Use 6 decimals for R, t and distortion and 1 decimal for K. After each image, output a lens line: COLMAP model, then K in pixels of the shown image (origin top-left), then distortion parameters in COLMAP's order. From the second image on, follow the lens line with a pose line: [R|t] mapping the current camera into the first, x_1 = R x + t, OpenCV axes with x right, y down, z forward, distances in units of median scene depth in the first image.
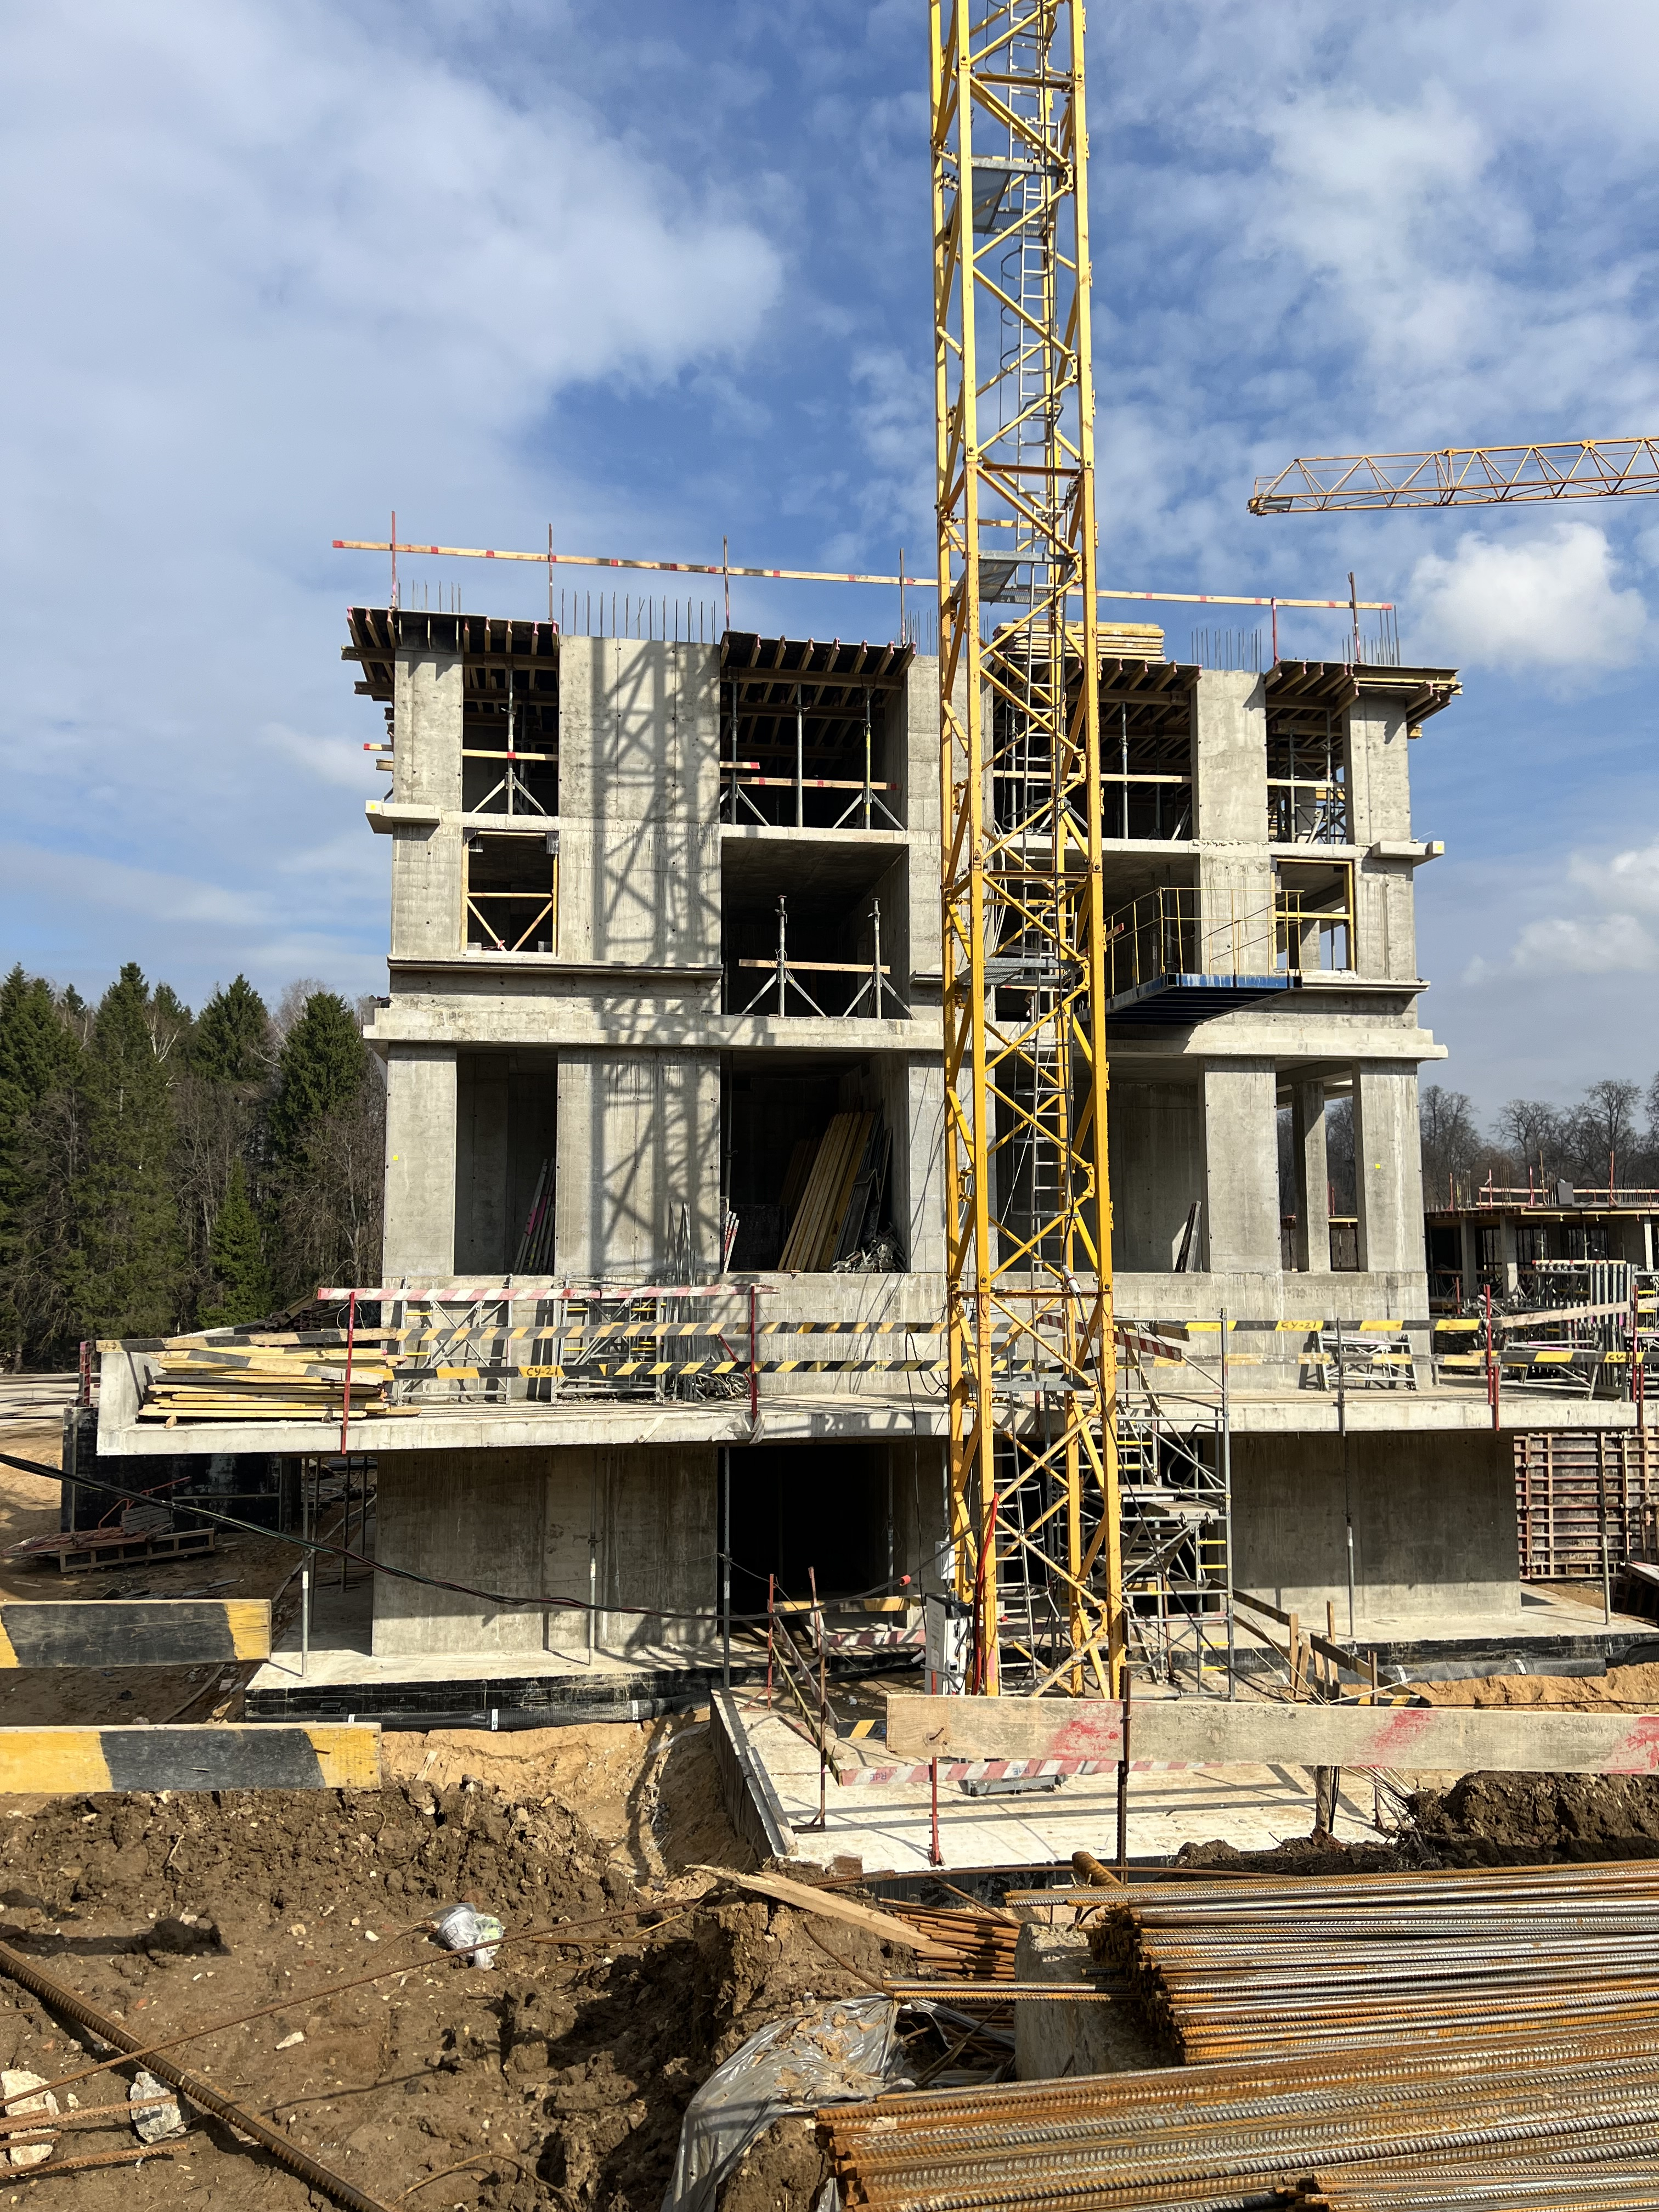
lens RADIAL K [[1669.7, 0, 827.1], [0, 1669.7, 1097.4], [0, 0, 1]] dist [0.013161, -0.027375]
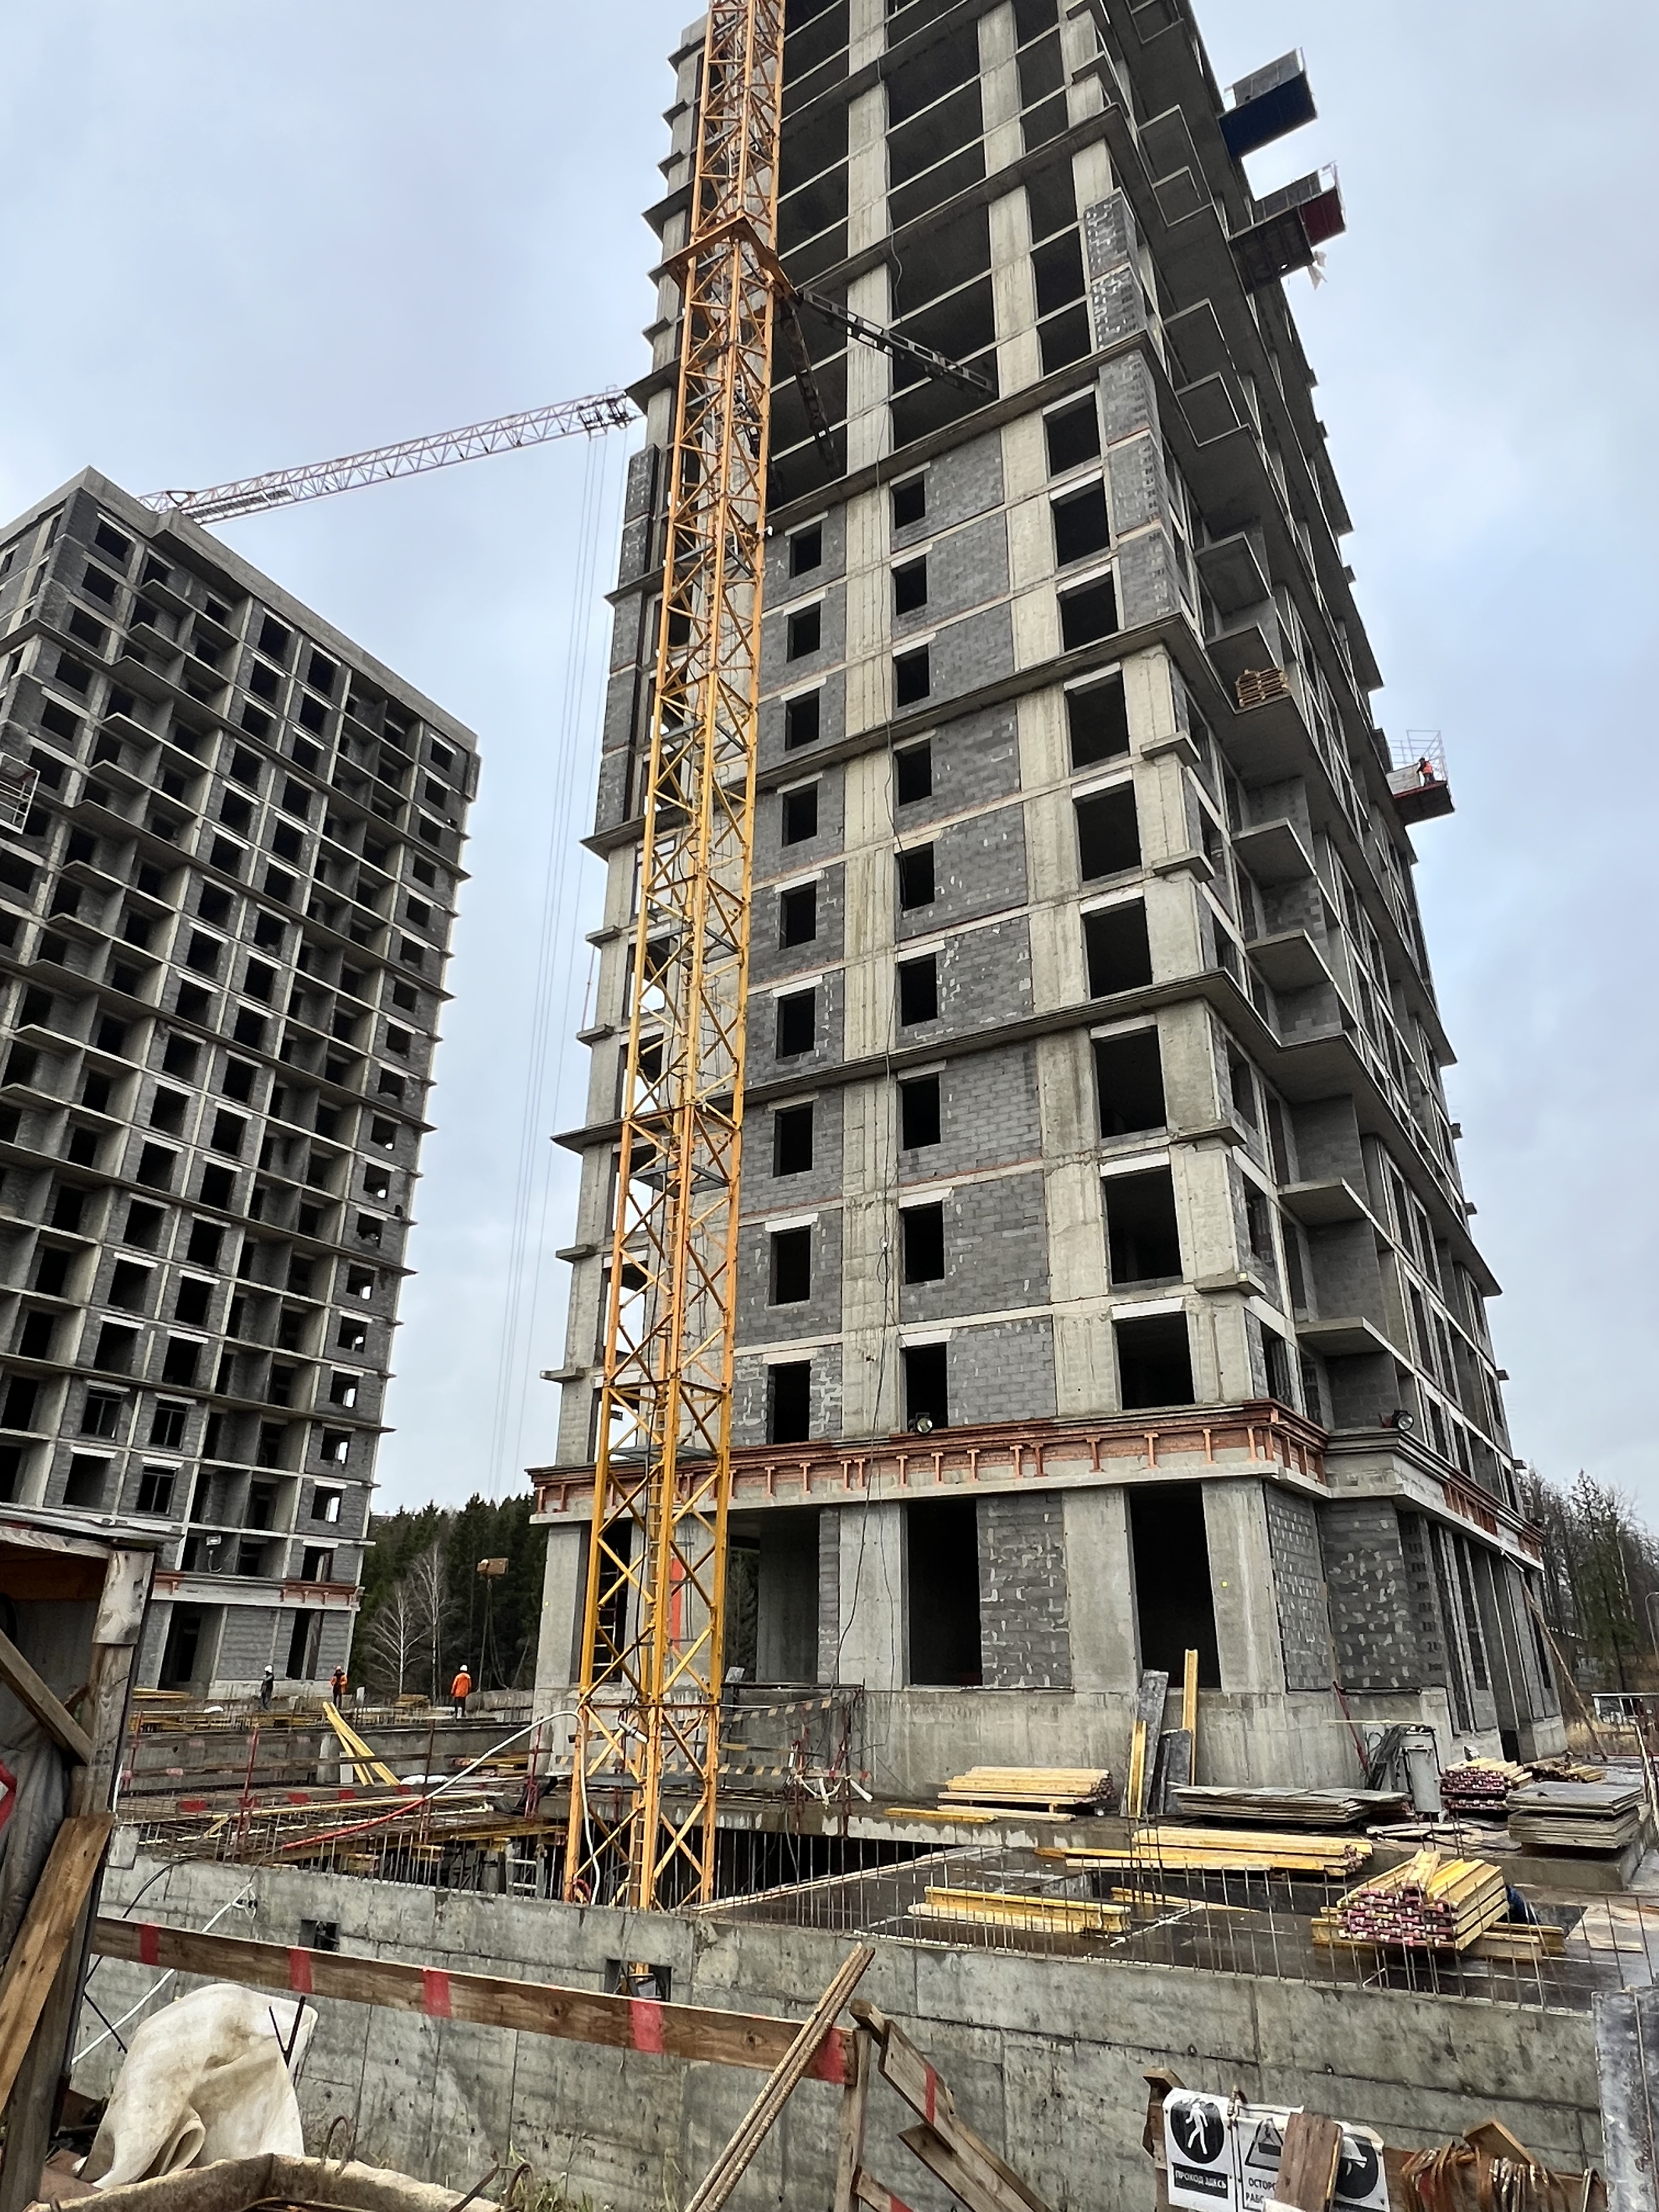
lens RADIAL K [[1357.6, 0, 832.7], [0, 1357.6, 1094.2], [0, 0, 1]] dist [-0.007511, -0.004917]
pose [[0.777206, -0.245722, -0.579286, 0.705872], [0.061626, 0.945900, -0.318551, 0.005616], [0.626222, 0.211880, 0.750302, 0.135138]]
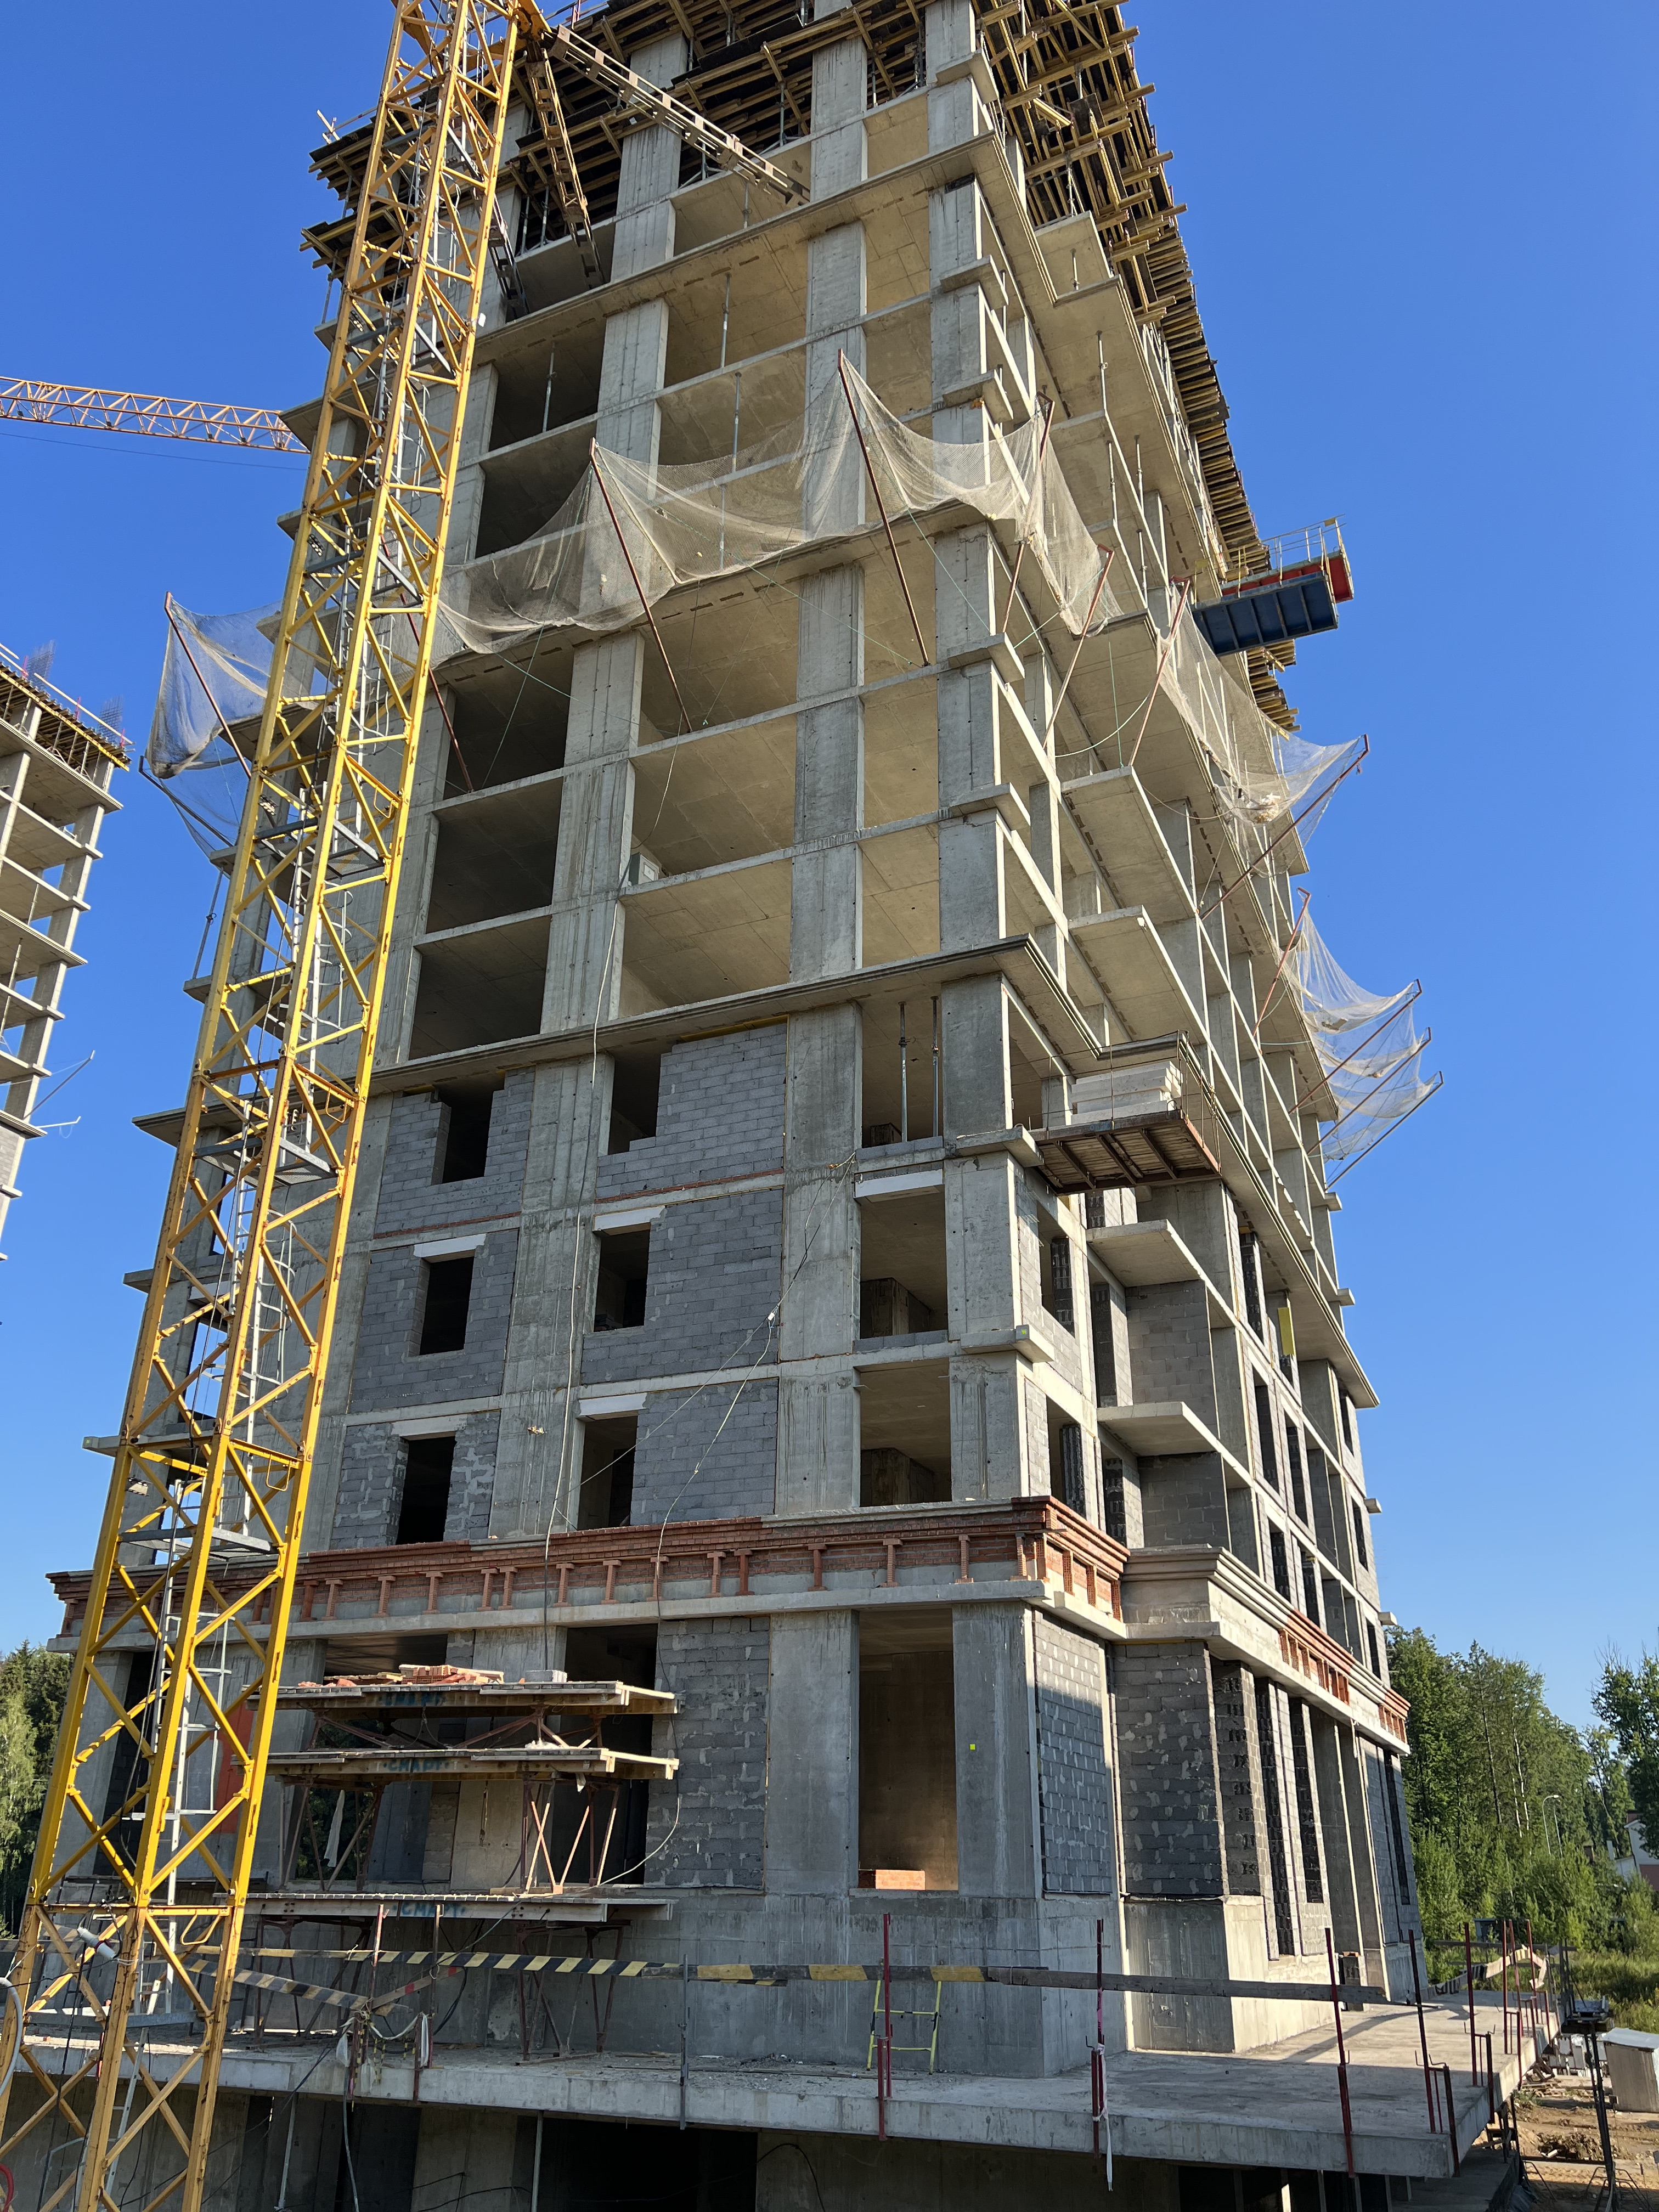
lens RADIAL K [[1669.7, 0, 824.8], [0, 1669.7, 1086.0], [0, 0, 1]] dist [0.013161, -0.027375]
pose [[0.854943, -0.216173, -0.471531, 0.701831], [0.041222, 0.934464, -0.353664, 0.026037], [0.517081, 0.282925, 0.807825, 0.244557]]
